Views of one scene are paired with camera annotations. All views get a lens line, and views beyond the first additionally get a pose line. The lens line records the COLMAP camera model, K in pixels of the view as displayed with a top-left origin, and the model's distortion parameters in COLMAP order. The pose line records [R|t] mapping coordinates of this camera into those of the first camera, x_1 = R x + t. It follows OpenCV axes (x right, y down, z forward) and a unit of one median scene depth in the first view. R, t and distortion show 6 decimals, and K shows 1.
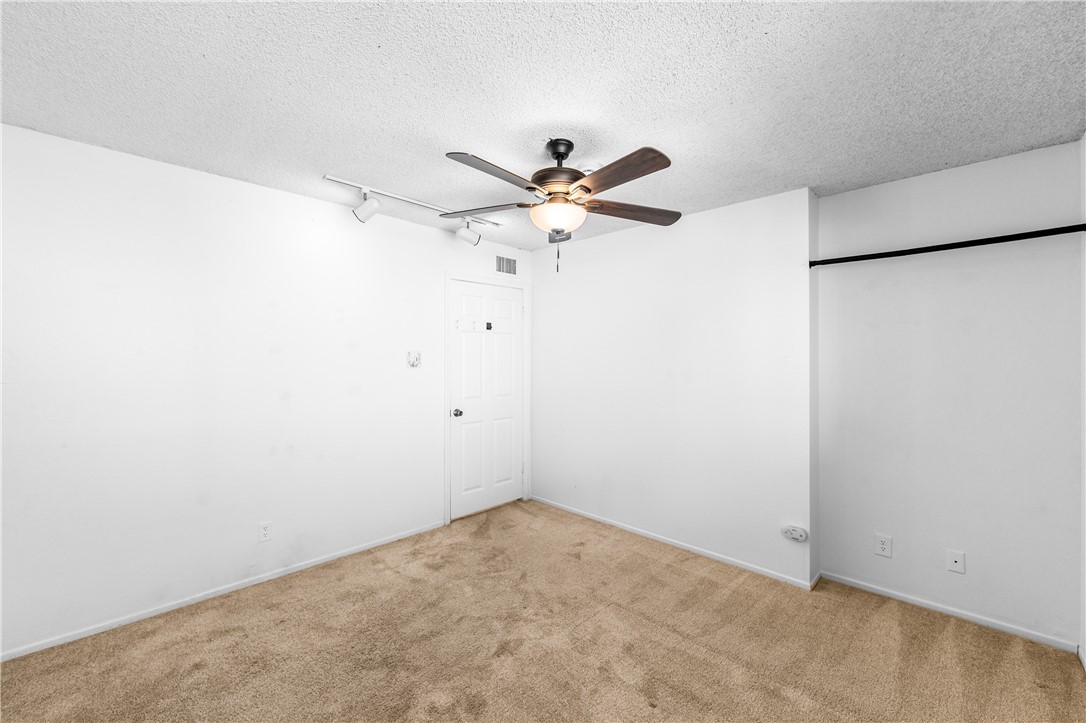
lens RADIAL K [[440.7, 0, 542.5], [0, 440.7, 355.1], [0, 0, 1]] dist [-0.001243, 0.000347]
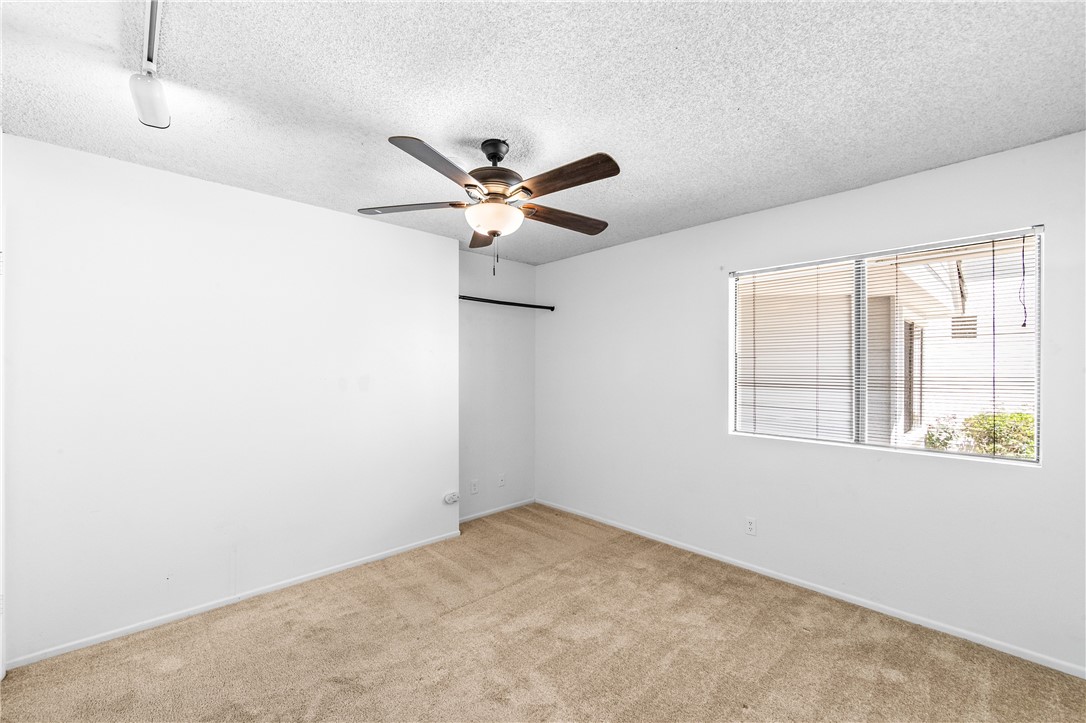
lens RADIAL K [[440.7, 0, 542.6], [0, 440.7, 369.2], [0, 0, 1]] dist [-0.001243, 0.000347]
pose [[0.039115, -0.003060, 0.999230, -0.743876], [-0.005199, 0.999981, 0.003266, 0.011107], [-0.999221, -0.005323, 0.039098, 0.682694]]
